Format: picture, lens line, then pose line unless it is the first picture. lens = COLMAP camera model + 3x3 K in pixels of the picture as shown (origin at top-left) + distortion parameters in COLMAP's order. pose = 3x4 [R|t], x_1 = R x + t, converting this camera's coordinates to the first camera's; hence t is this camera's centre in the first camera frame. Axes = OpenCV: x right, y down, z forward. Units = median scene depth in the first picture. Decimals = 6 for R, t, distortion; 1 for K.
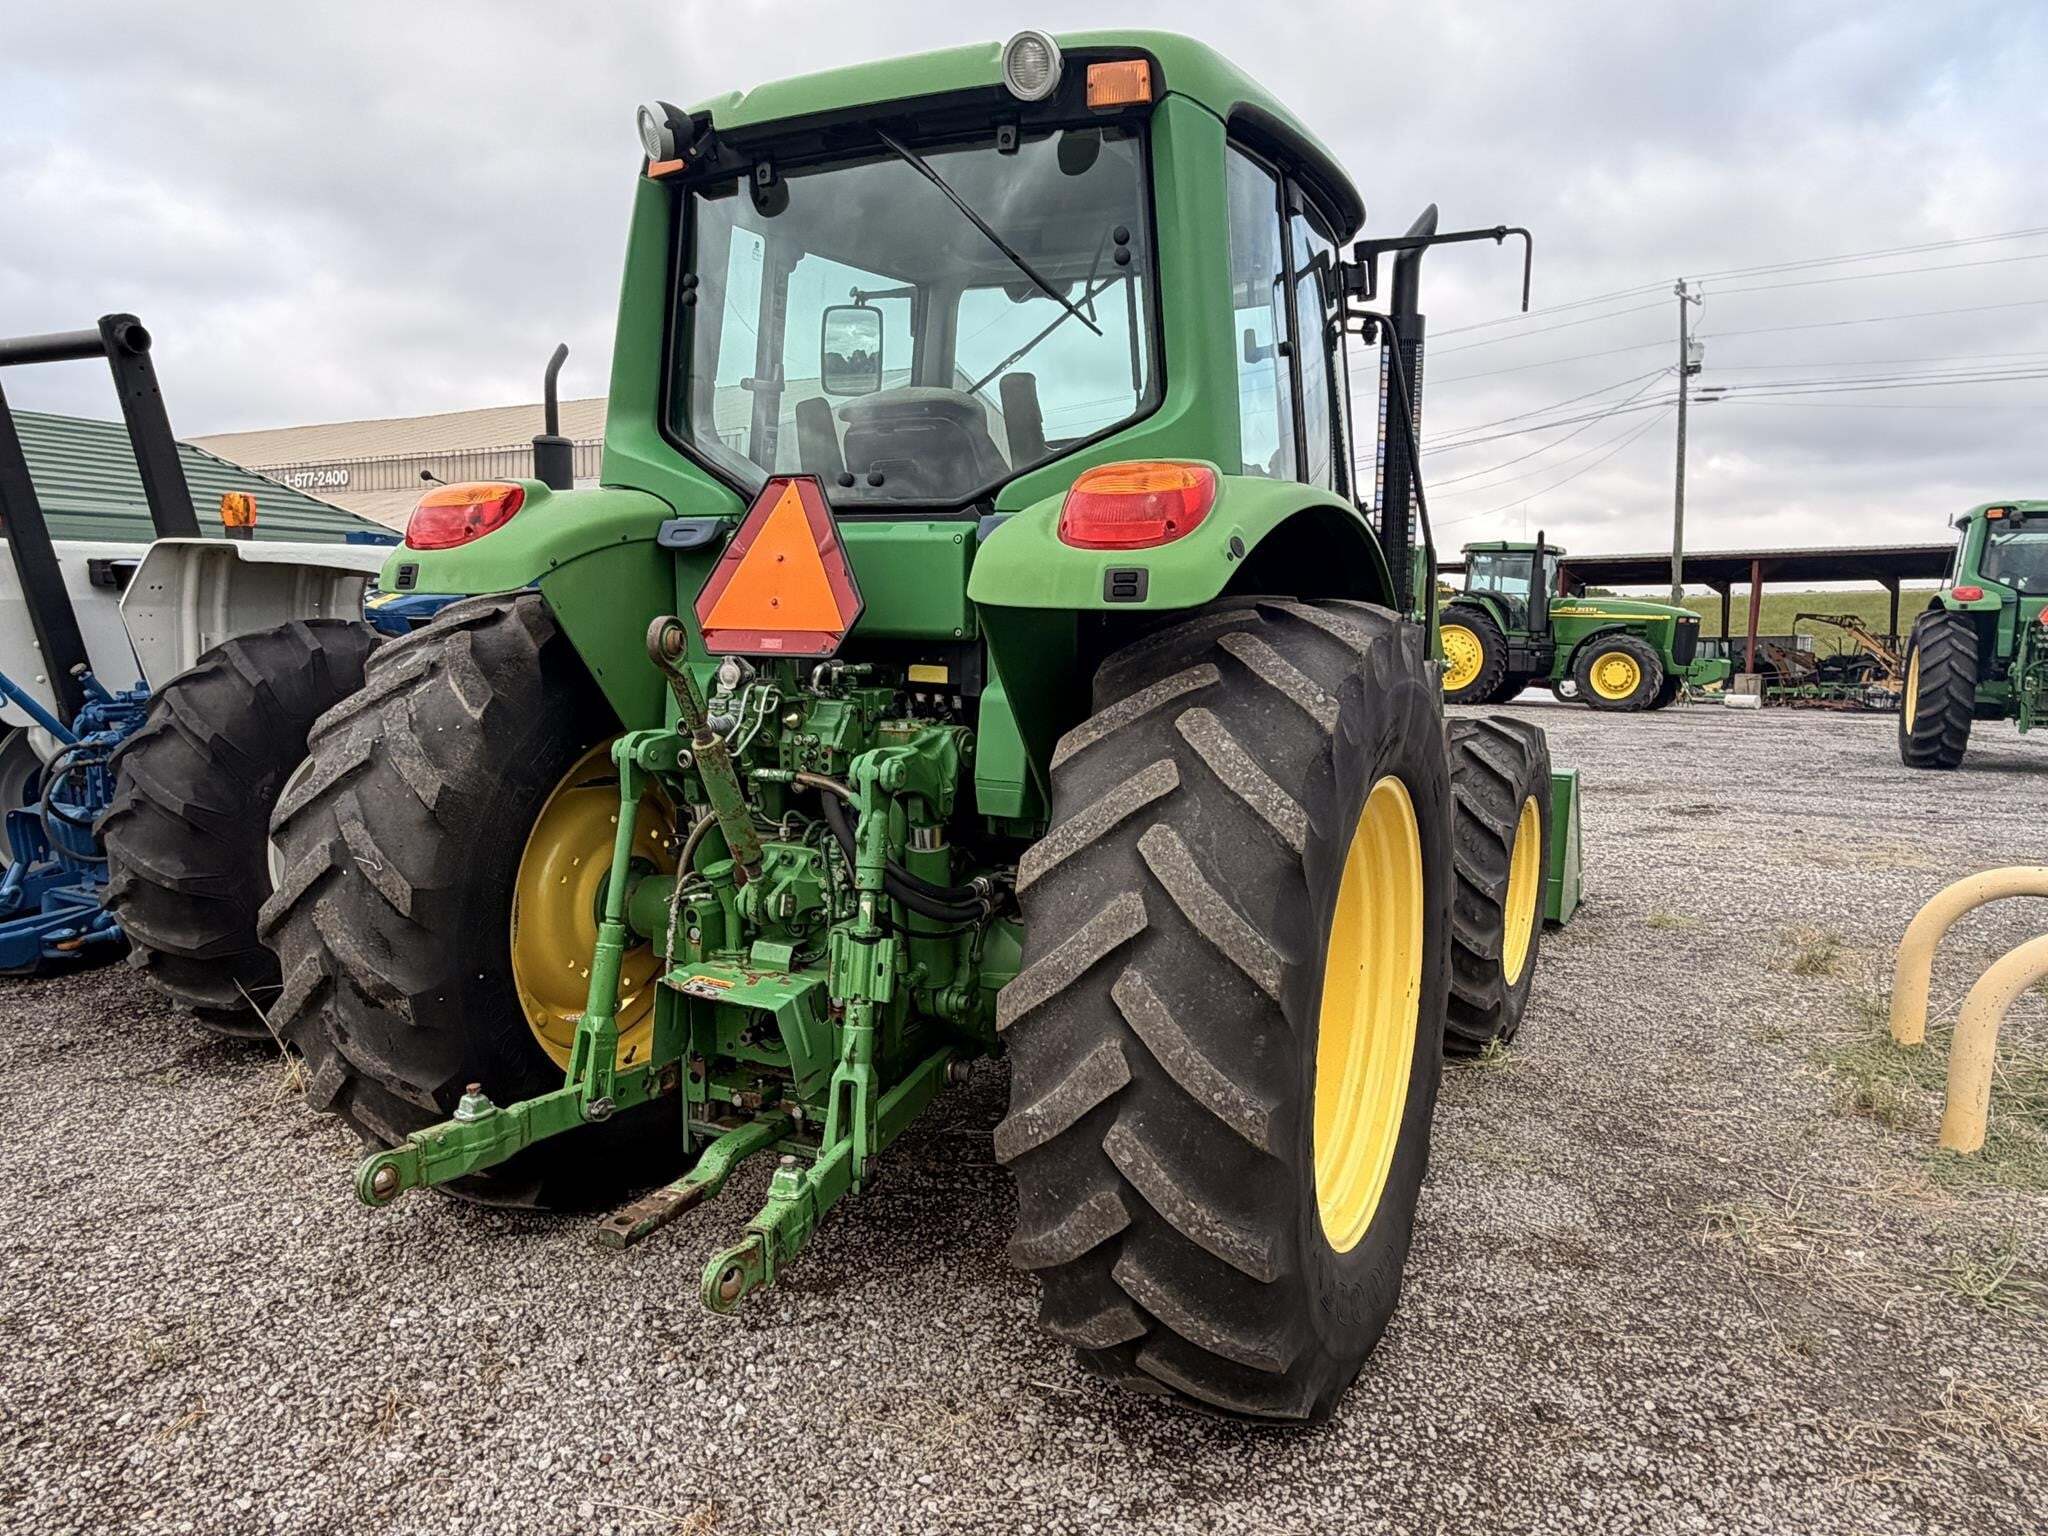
lens RADIAL K [[1412.5, 0, 1015.6], [0, 1412.5, 779.6], [0, 0, 1]] dist [-0.001940, 0.001910]
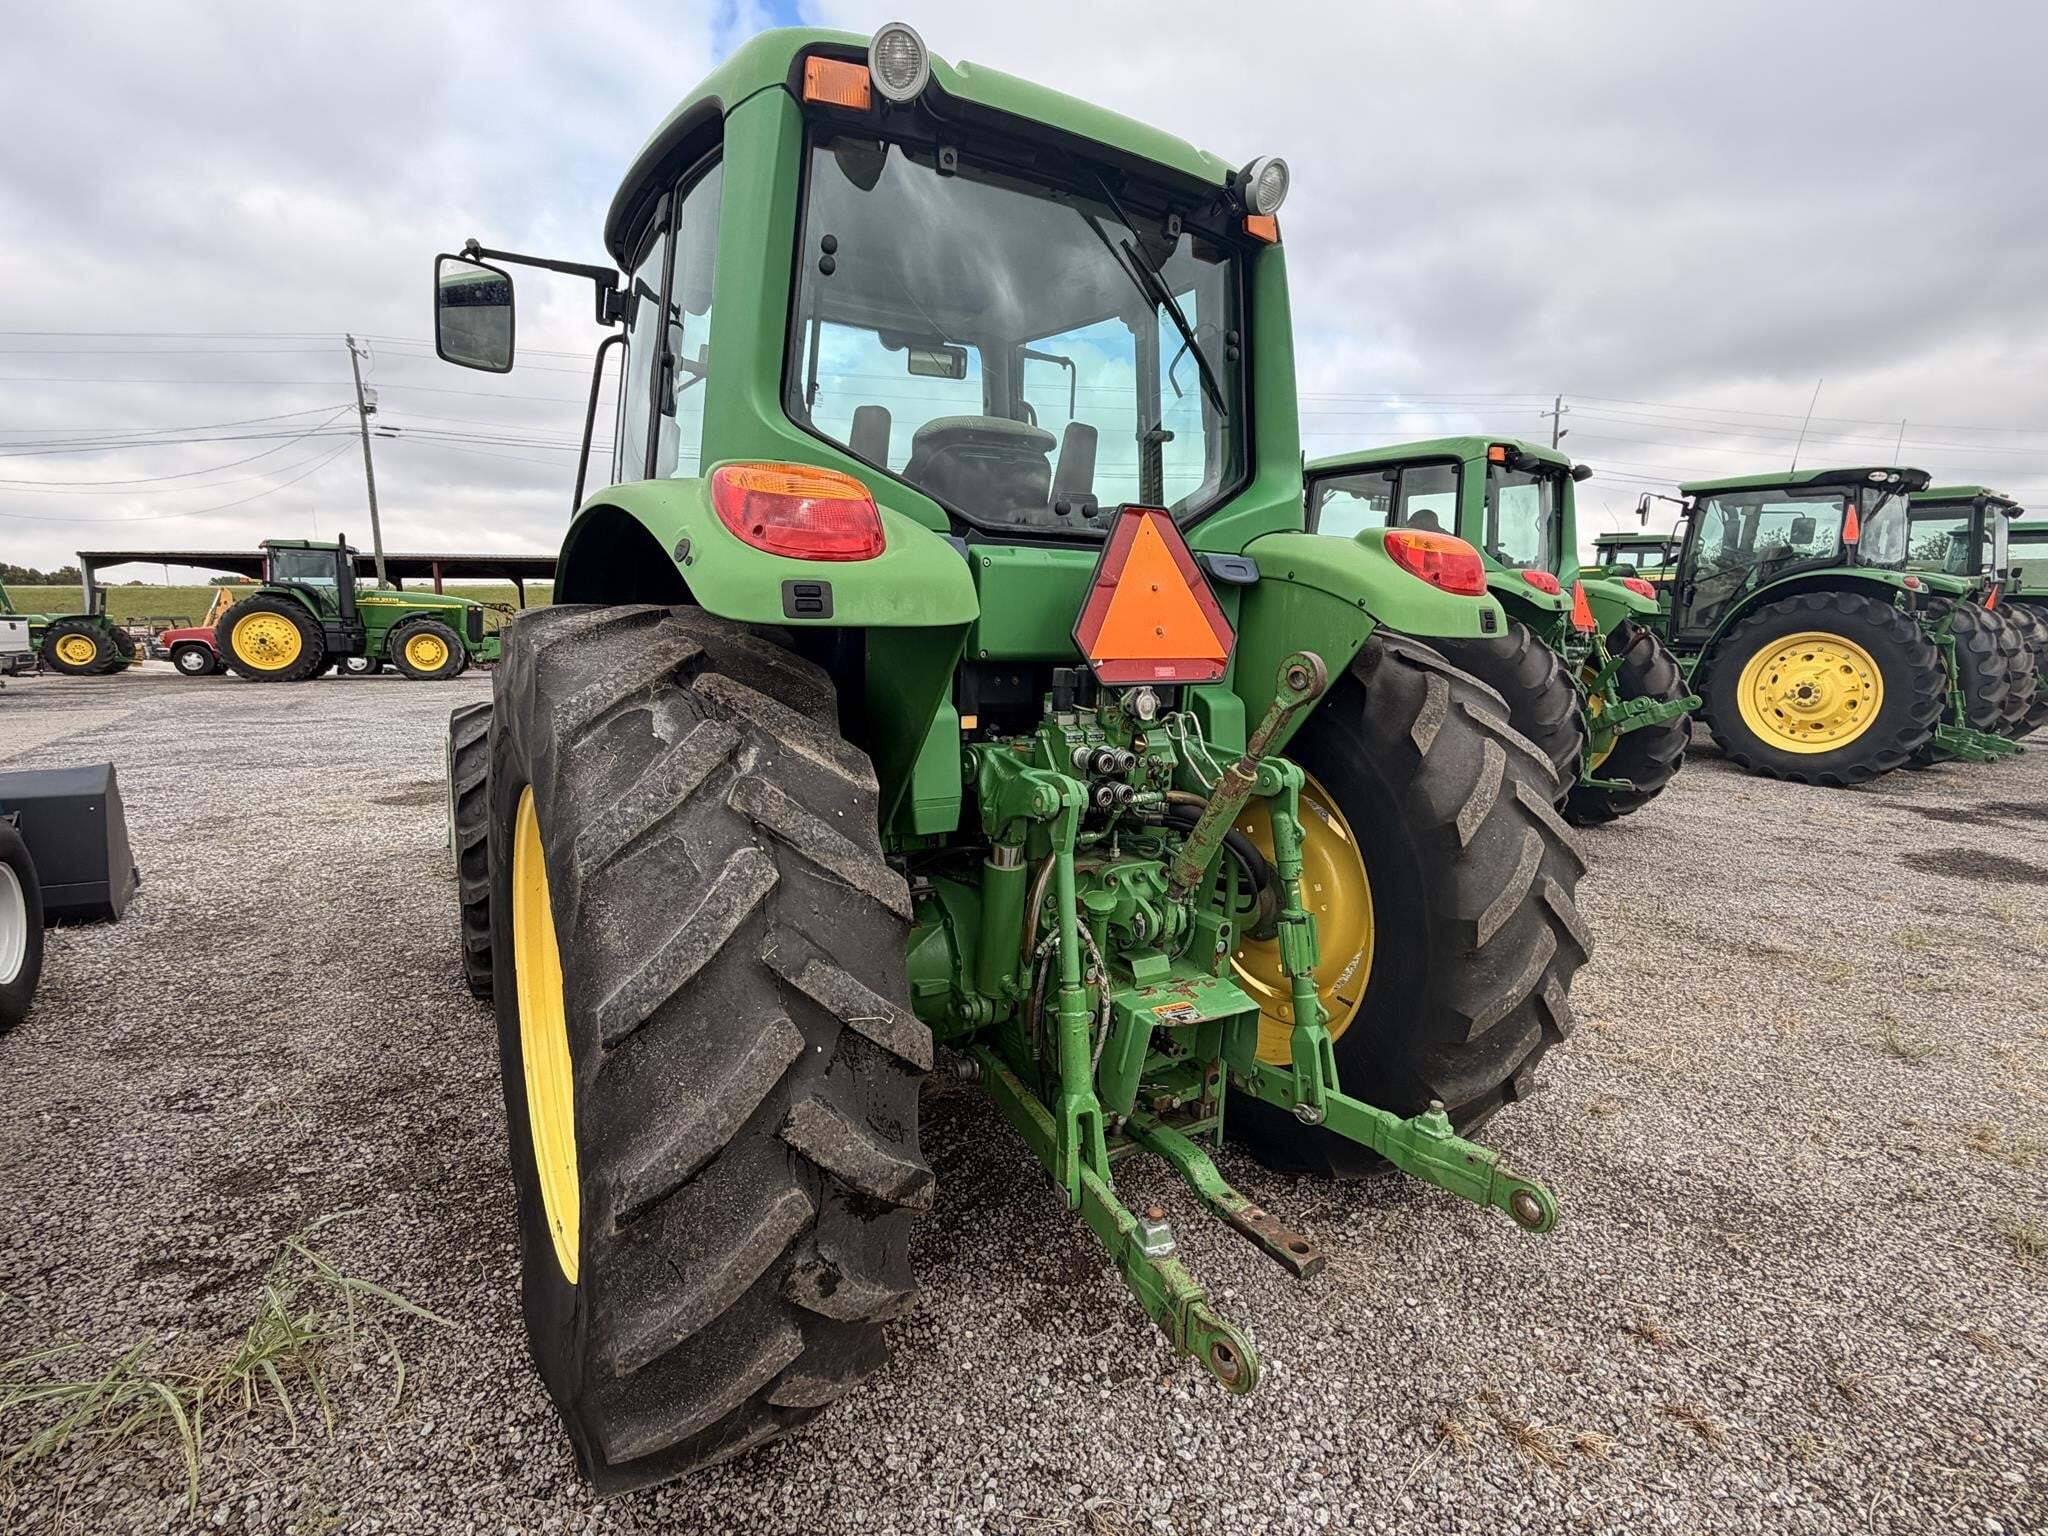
lens RADIAL K [[1005.1, 0, 1018.3], [0, 1005.1, 772.1], [0, 0, 1]] dist [0.000322, -0.000027]
pose [[0.511249, -0.136271, 0.848560, -0.815496], [0.092048, 0.990352, 0.103584, -0.104062], [-0.854489, 0.025151, 0.518860, 0.677203]]
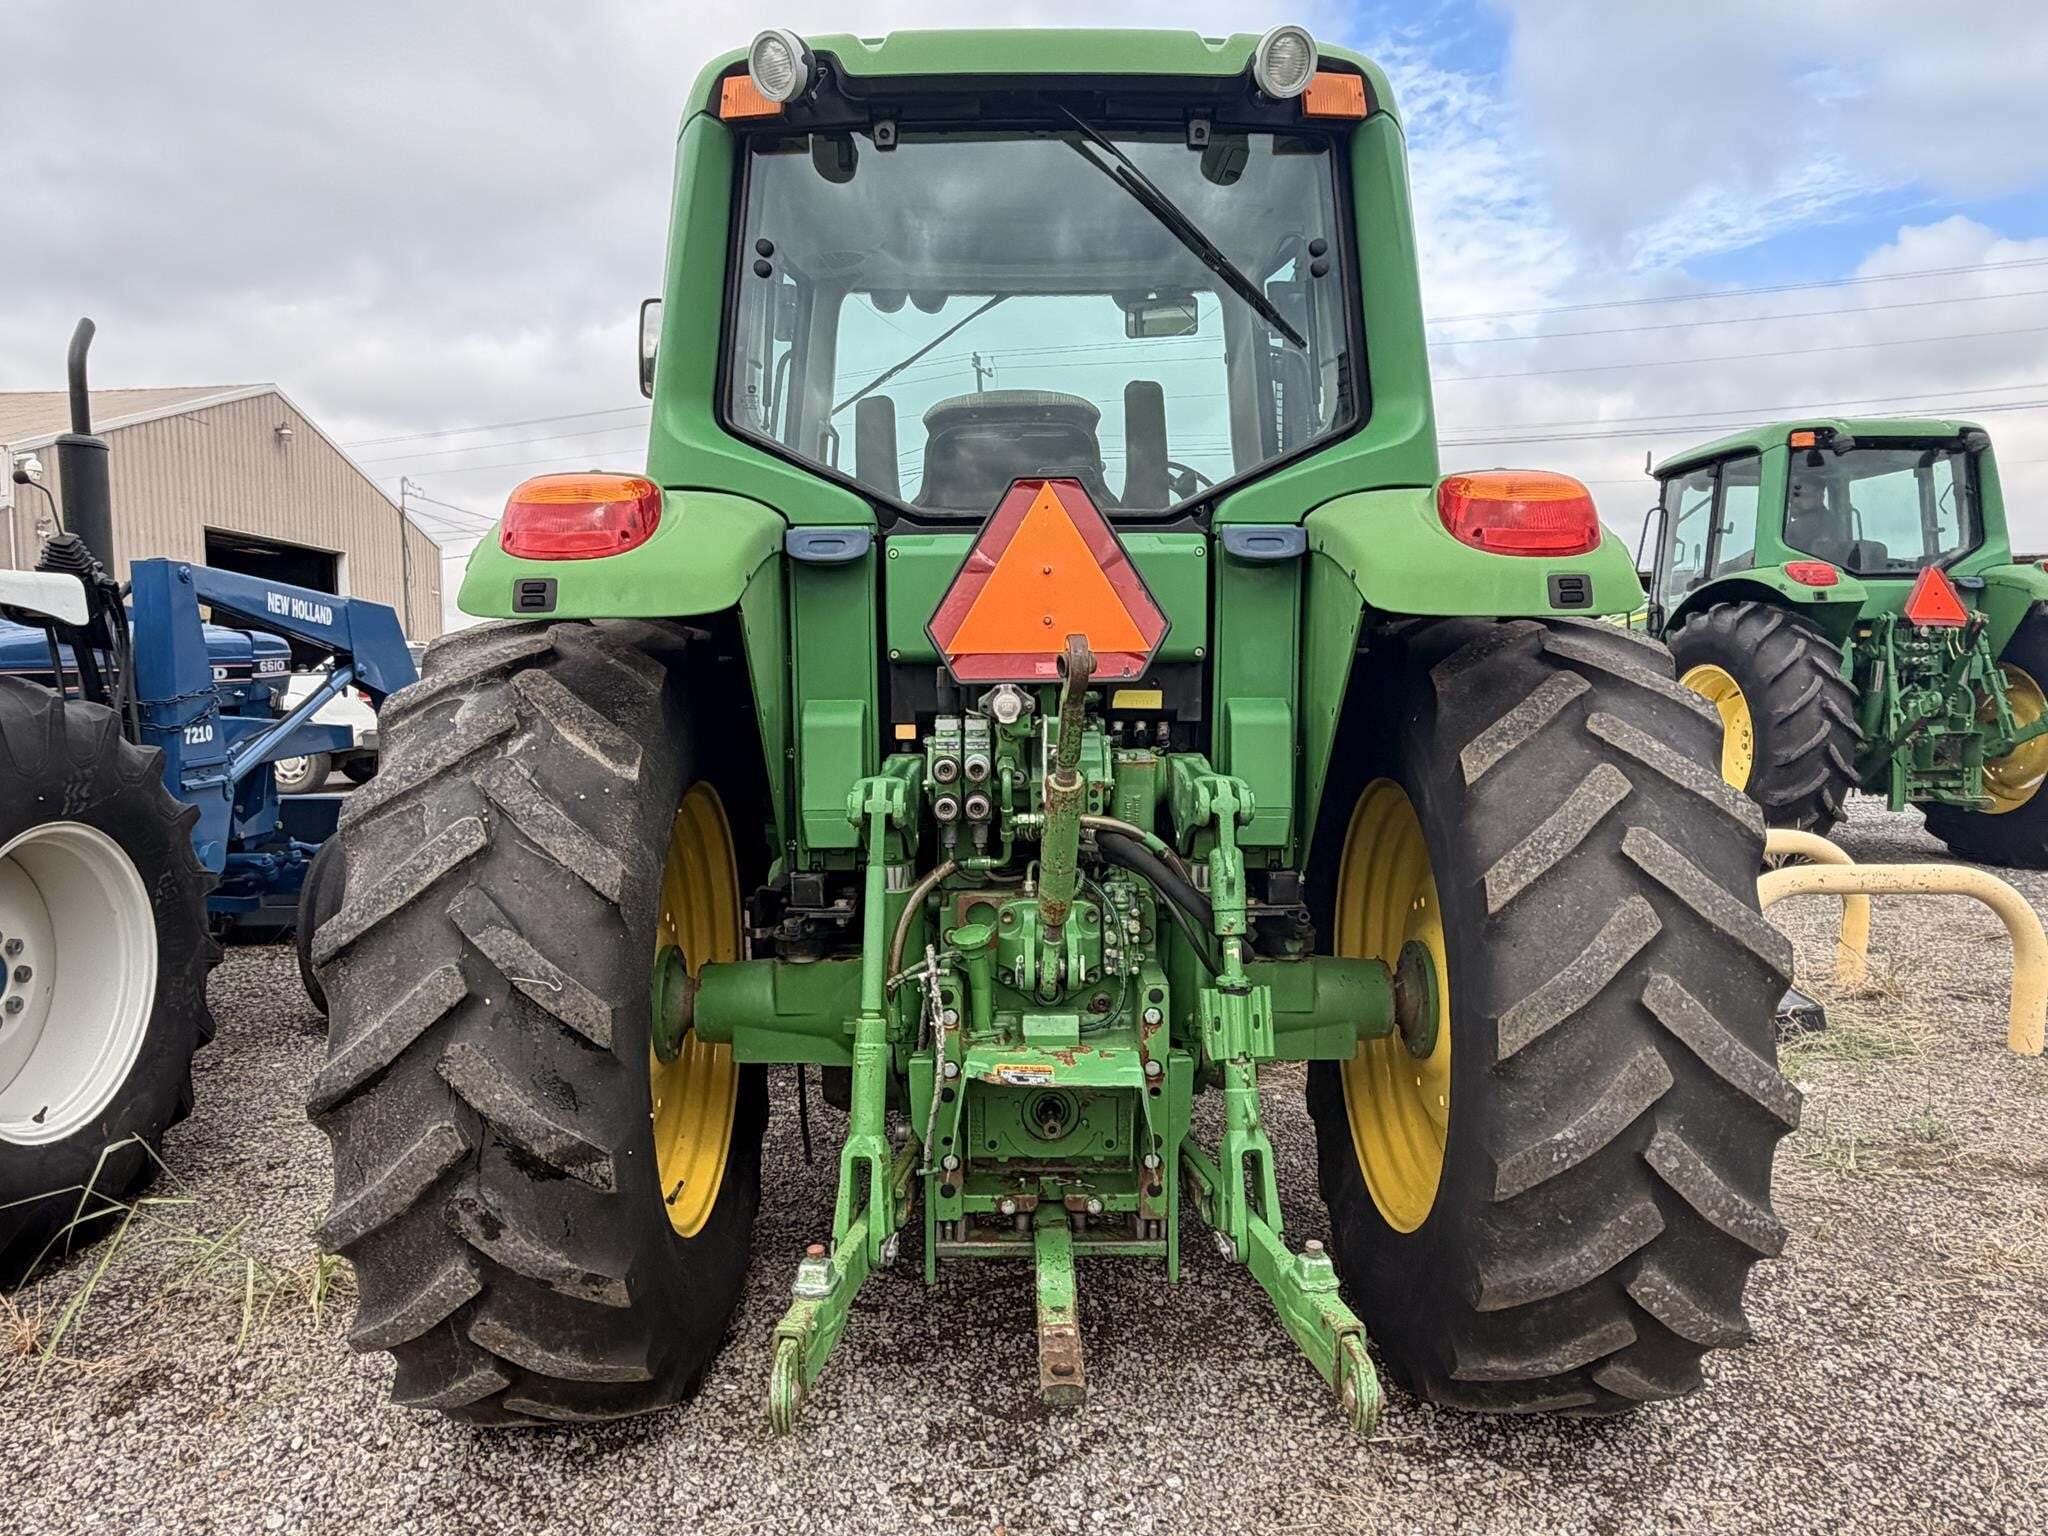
lens RADIAL K [[1412.5, 0, 1015.6], [0, 1412.5, 779.6], [0, 0, 1]] dist [-0.001940, 0.001910]
pose [[0.888142, -0.062206, 0.455340, -0.560954], [0.077293, 0.996902, -0.014568, -0.016199], [-0.453023, 0.048133, 0.890199, 0.229551]]
